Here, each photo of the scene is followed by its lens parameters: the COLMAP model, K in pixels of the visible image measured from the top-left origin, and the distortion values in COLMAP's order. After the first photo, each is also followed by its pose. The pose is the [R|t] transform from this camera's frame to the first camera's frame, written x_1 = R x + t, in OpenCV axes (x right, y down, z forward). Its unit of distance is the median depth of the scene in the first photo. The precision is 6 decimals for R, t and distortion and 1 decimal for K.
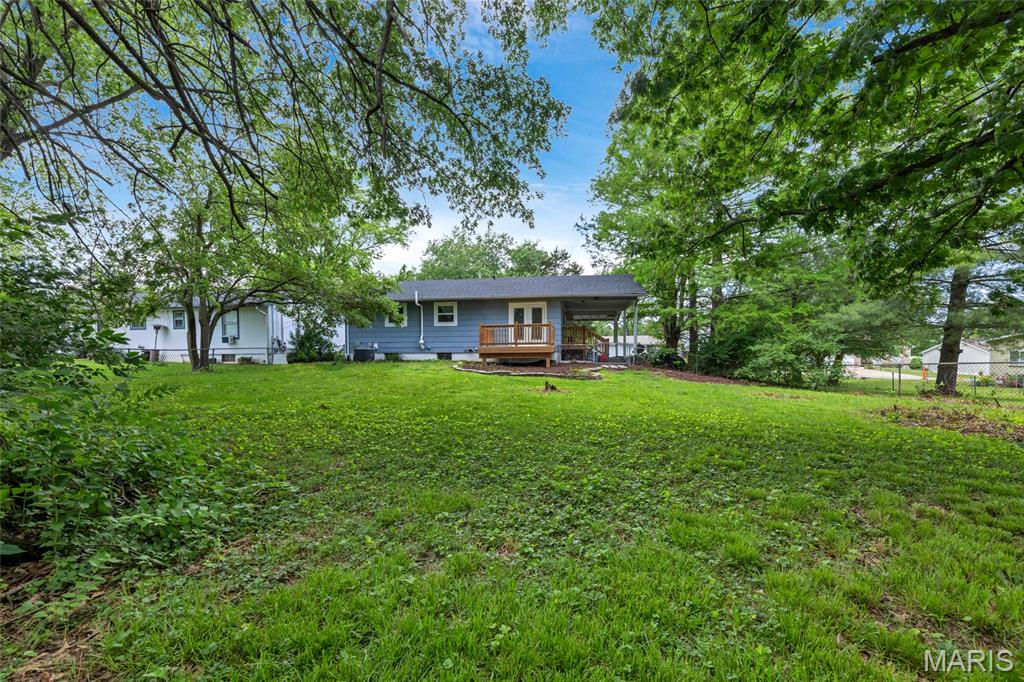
lens RADIAL K [[403.6, 0, 508.9], [0, 403.6, 346.8], [0, 0, 1]] dist [0.000894, 0.000205]
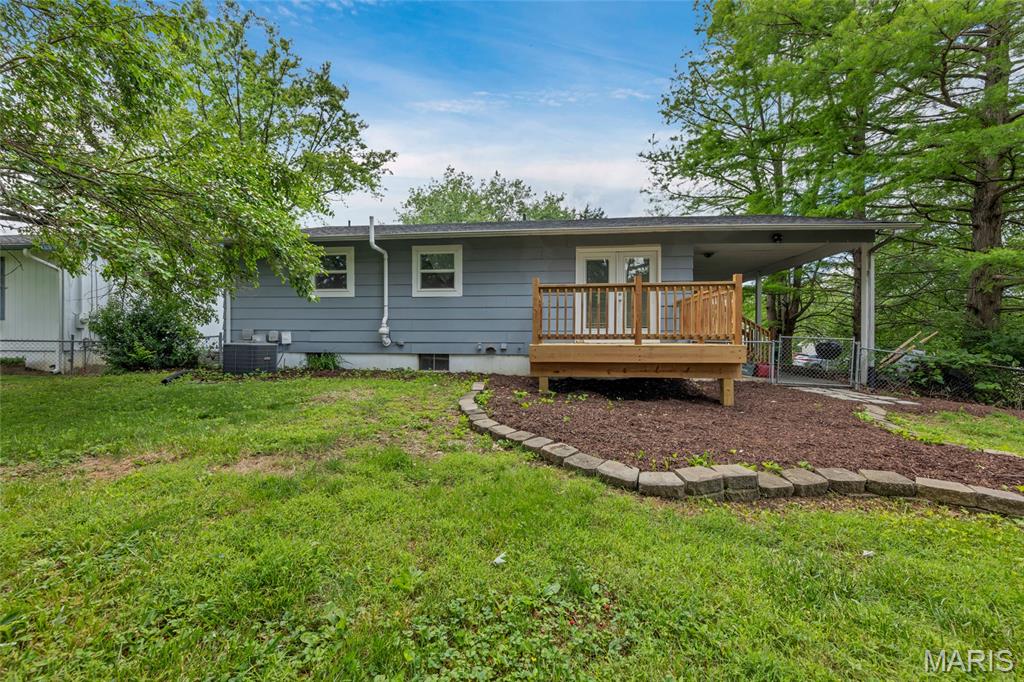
lens RADIAL K [[403.6, 0, 511.6], [0, 403.6, 339.9], [0, 0, 1]] dist [0.000894, 0.000205]
pose [[0.999188, 0.010732, 0.038844, -0.089604], [-0.010769, 0.999942, 0.000758, -0.003121], [-0.038833, -0.001175, 0.999245, 0.541235]]
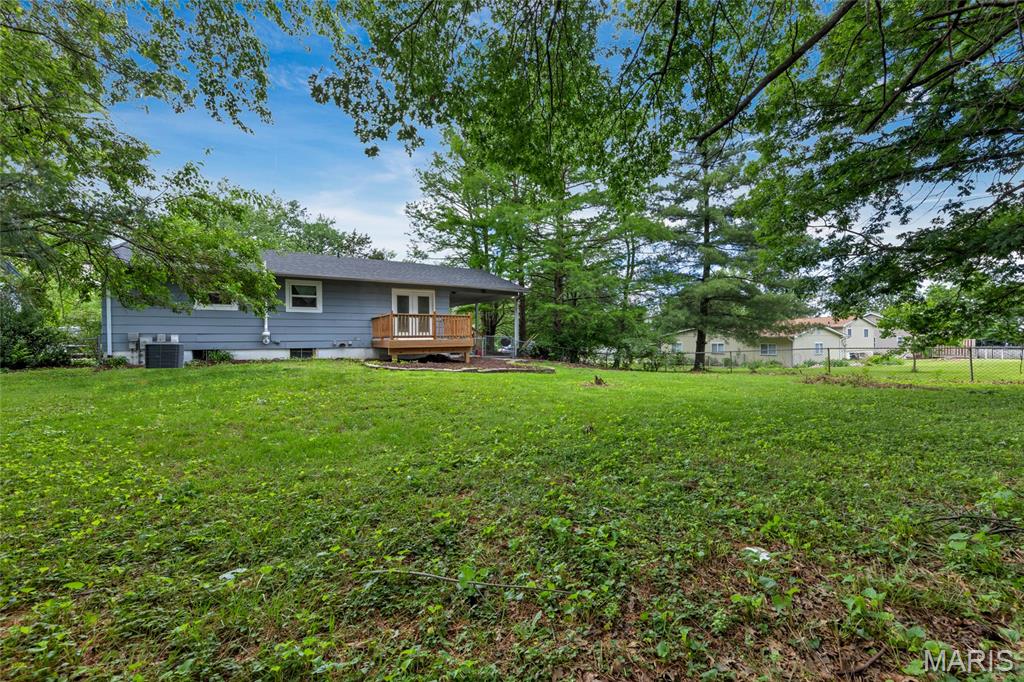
lens RADIAL K [[403.6, 0, 516.0], [0, 403.6, 337.3], [0, 0, 1]] dist [0.000894, 0.000205]
pose [[0.774496, 0.002855, 0.632572, -0.329536], [0.003365, 0.999957, -0.008633, 0.001836], [-0.632569, 0.008815, 0.774453, 0.184781]]
